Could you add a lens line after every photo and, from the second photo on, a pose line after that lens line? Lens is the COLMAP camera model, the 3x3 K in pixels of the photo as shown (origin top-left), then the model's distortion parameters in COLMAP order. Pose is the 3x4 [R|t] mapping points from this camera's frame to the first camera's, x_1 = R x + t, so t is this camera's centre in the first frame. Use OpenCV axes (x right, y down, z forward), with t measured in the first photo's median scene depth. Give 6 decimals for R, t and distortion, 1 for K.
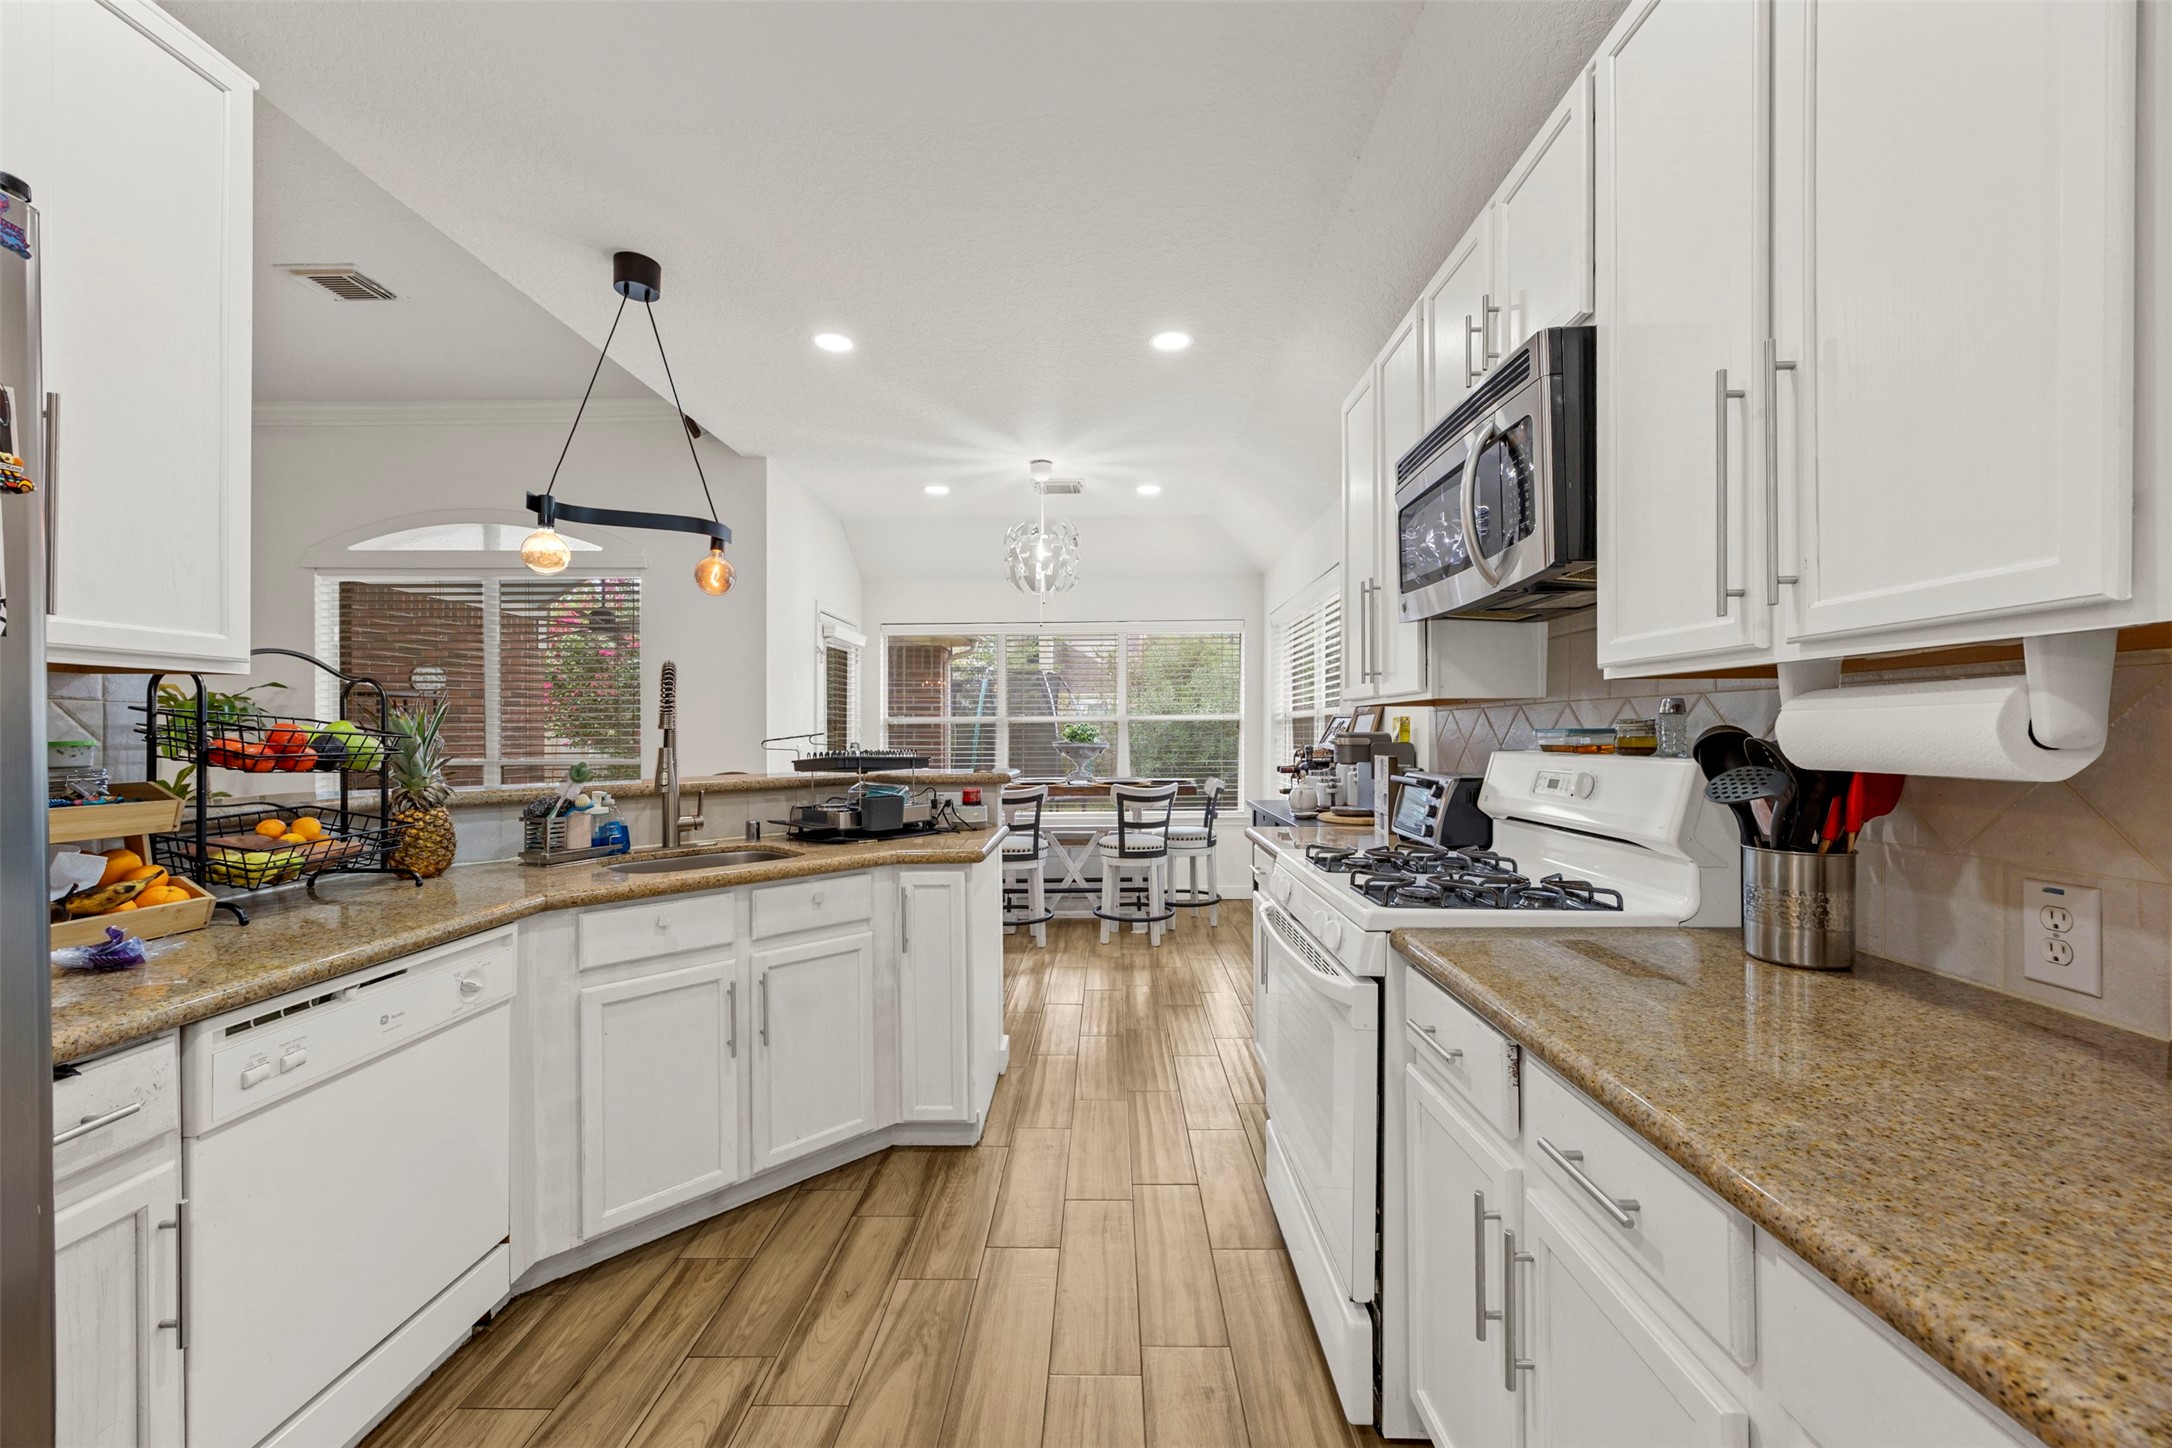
lens RADIAL K [[838.6, 0, 1087.2], [0, 838.6, 729.3], [0, 0, 1]] dist [-0.001205, 0.000059]
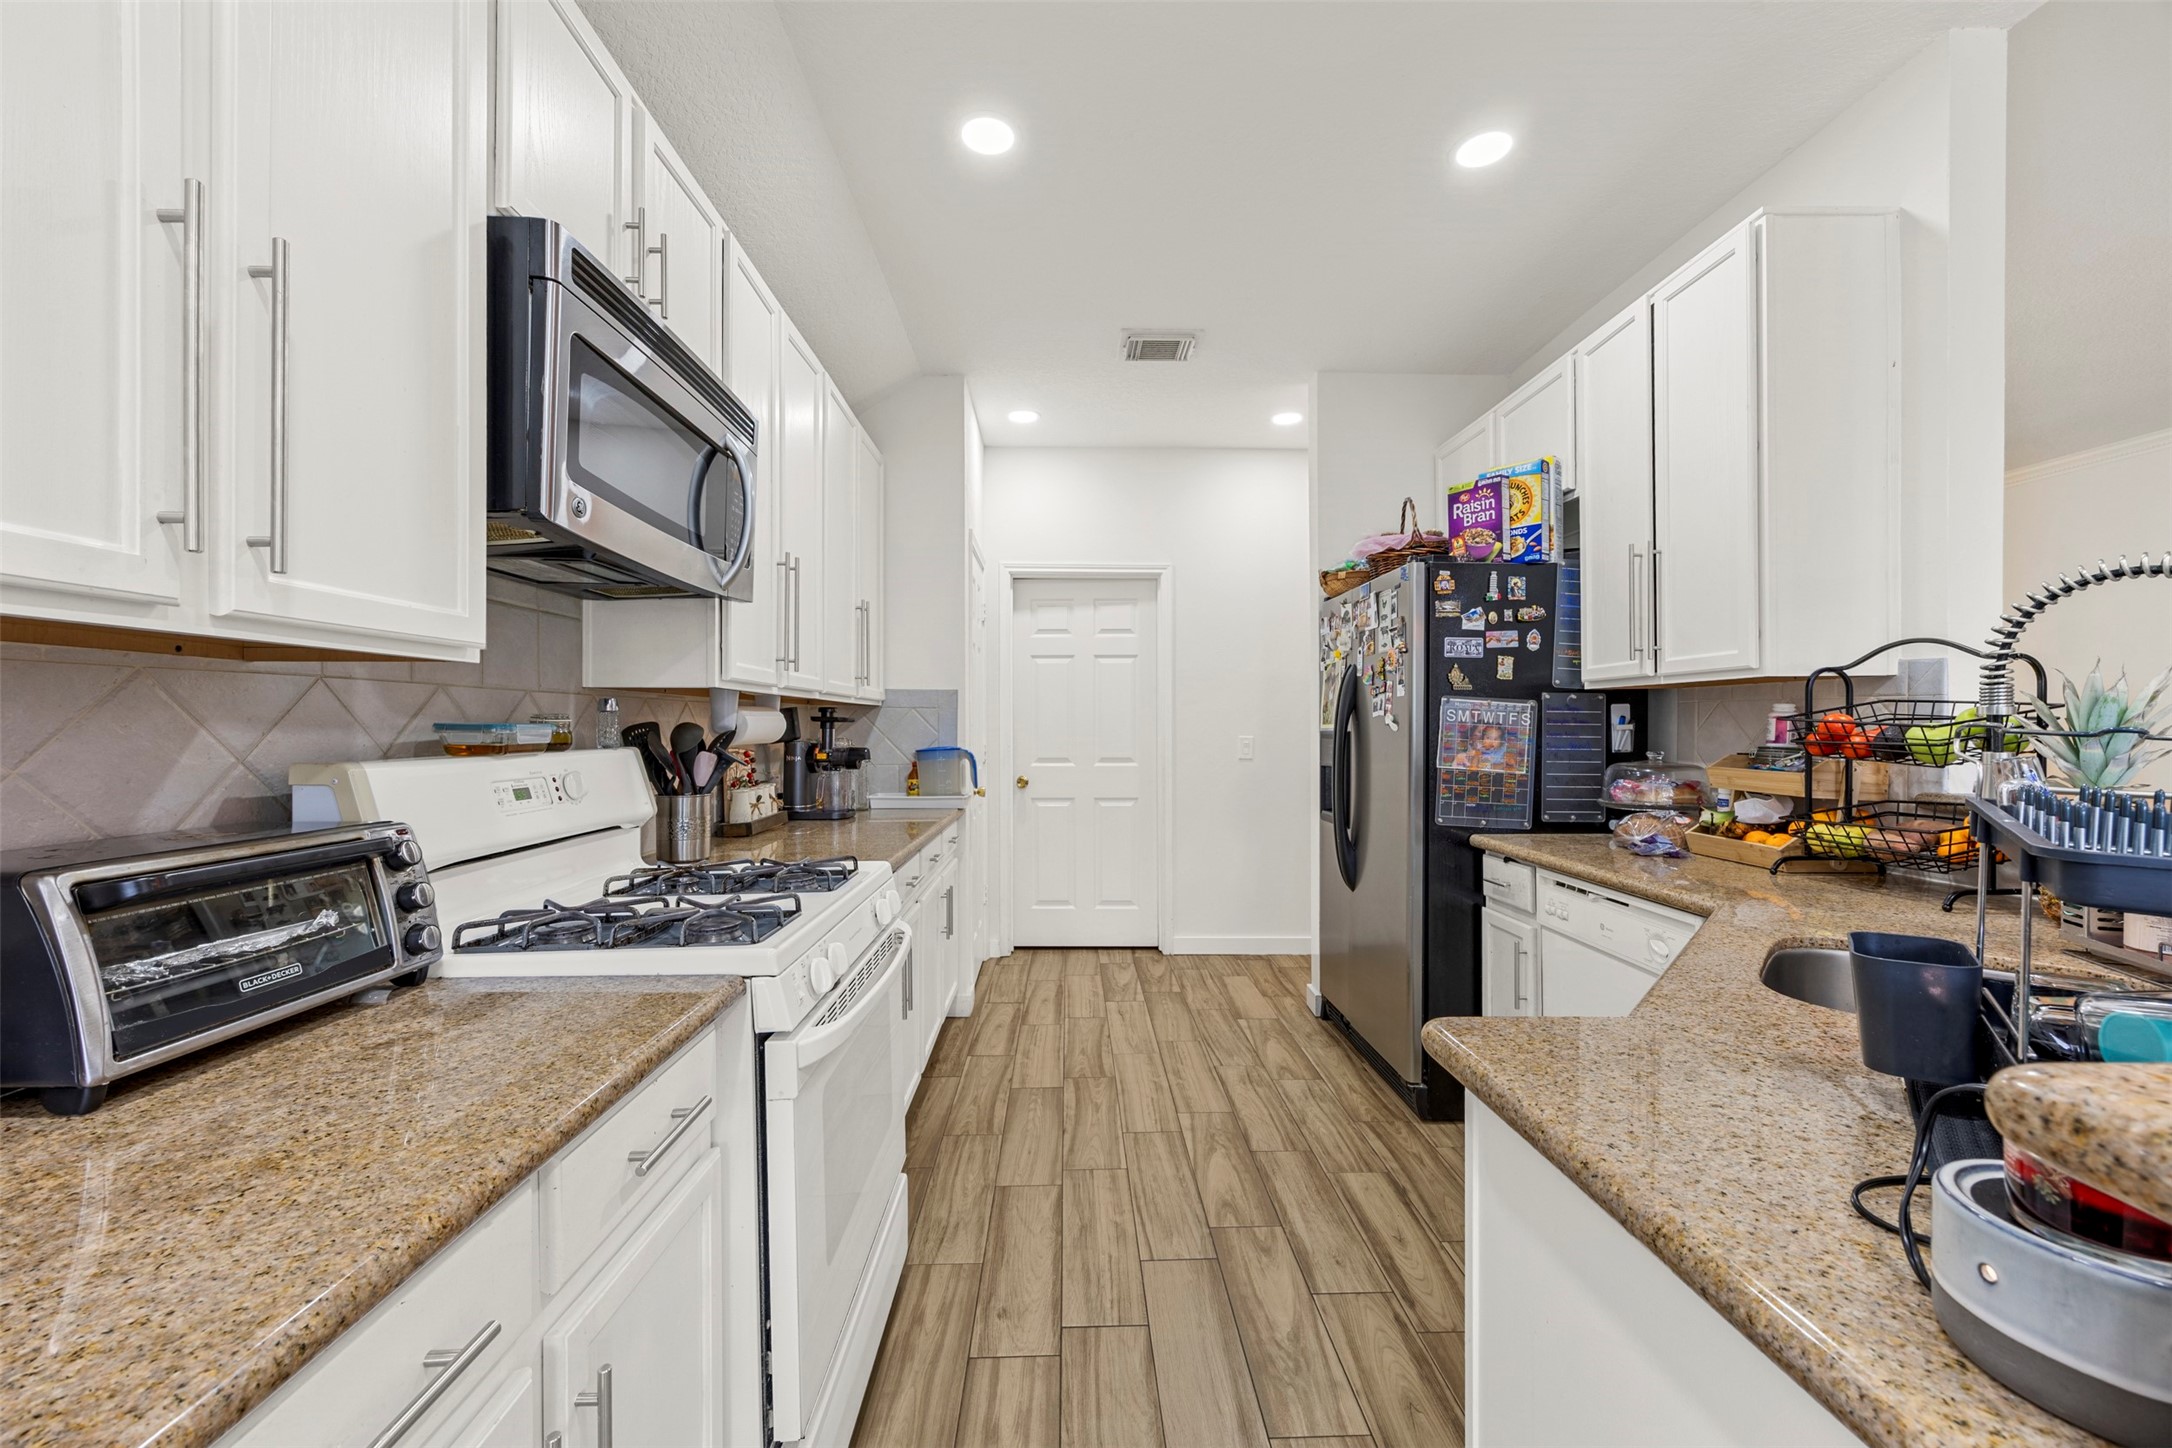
lens RADIAL K [[838.6, 0, 1085.3], [0, 838.6, 722.7], [0, 0, 1]] dist [-0.001205, 0.000059]
pose [[-0.998608, 0.003632, -0.052613, 0.098428], [0.003791, 0.999989, -0.002916, 0.004239], [0.052602, -0.003111, -0.998611, 2.294620]]
